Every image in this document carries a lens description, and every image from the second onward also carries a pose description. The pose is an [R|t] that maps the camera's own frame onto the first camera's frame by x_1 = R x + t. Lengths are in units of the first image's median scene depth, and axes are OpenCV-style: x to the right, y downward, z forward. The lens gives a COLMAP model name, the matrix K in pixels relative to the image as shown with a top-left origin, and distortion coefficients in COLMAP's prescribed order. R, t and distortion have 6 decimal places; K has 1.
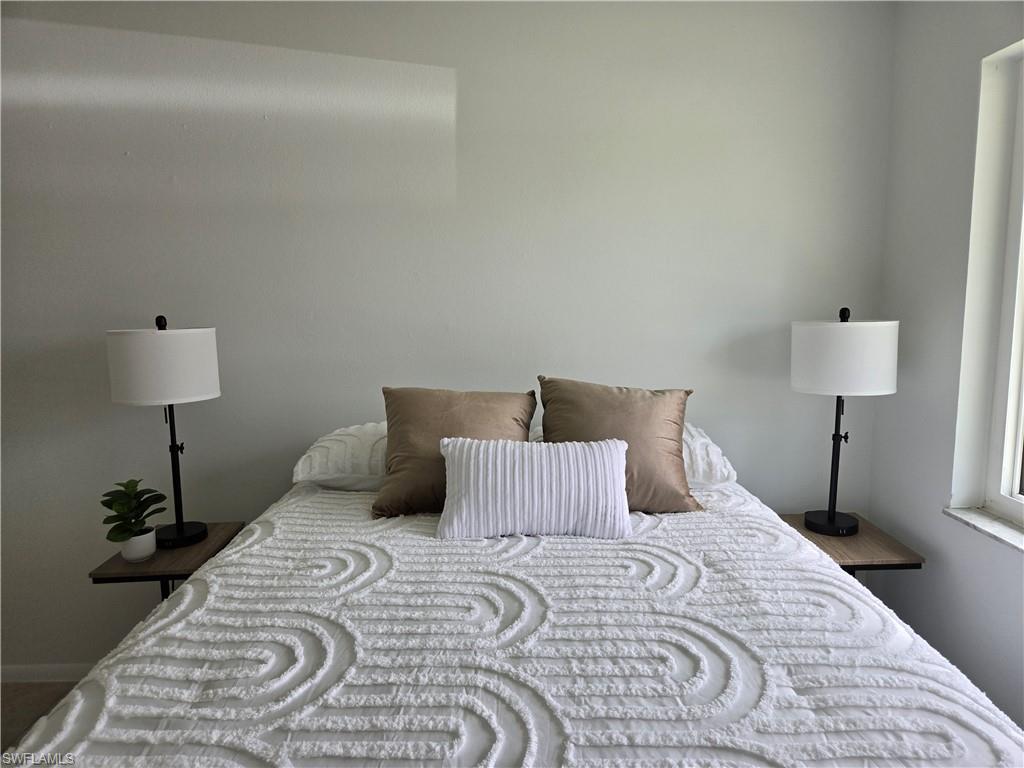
lens RADIAL K [[688.2, 0, 514.9], [0, 688.2, 384.8], [0, 0, 1]] dist [0.083041, -0.073223]
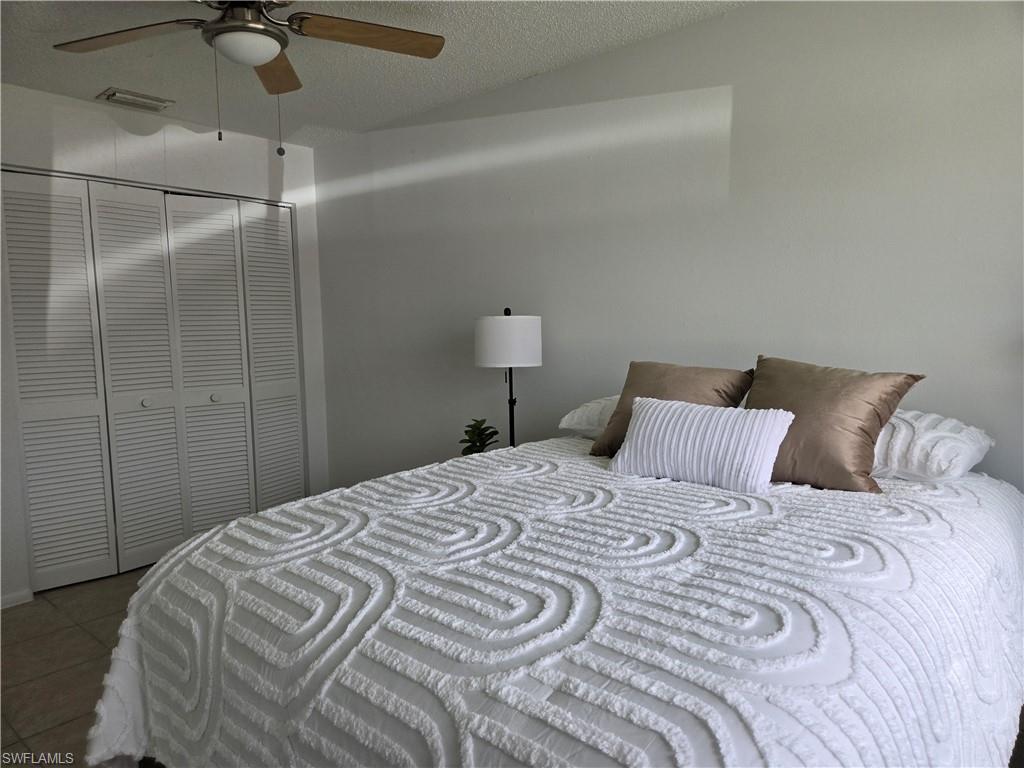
lens RADIAL K [[682.4, 0, 502.7], [0, 682.4, 384.1], [0, 0, 1]] dist [0.083913, -0.075453]
pose [[0.746567, 0.057167, -0.662850, 0.672665], [-0.081037, 0.996697, -0.005313, 0.104448], [0.660356, 0.057681, 0.748734, -0.077992]]
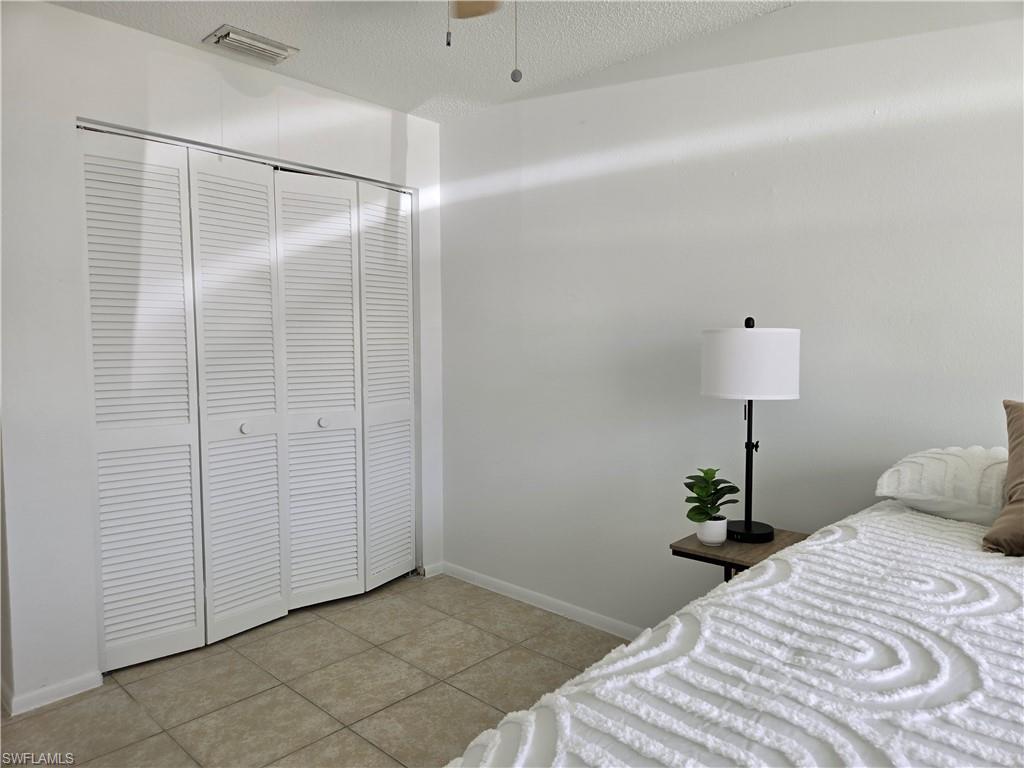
lens RADIAL K [[688.2, 0, 514.9], [0, 688.2, 384.8], [0, 0, 1]] dist [0.083041, -0.073223]
pose [[0.725618, 0.061963, -0.685302, -0.067567], [-0.105583, 0.994169, -0.021904, 0.098611], [0.679949, 0.088250, 0.727929, 0.014148]]
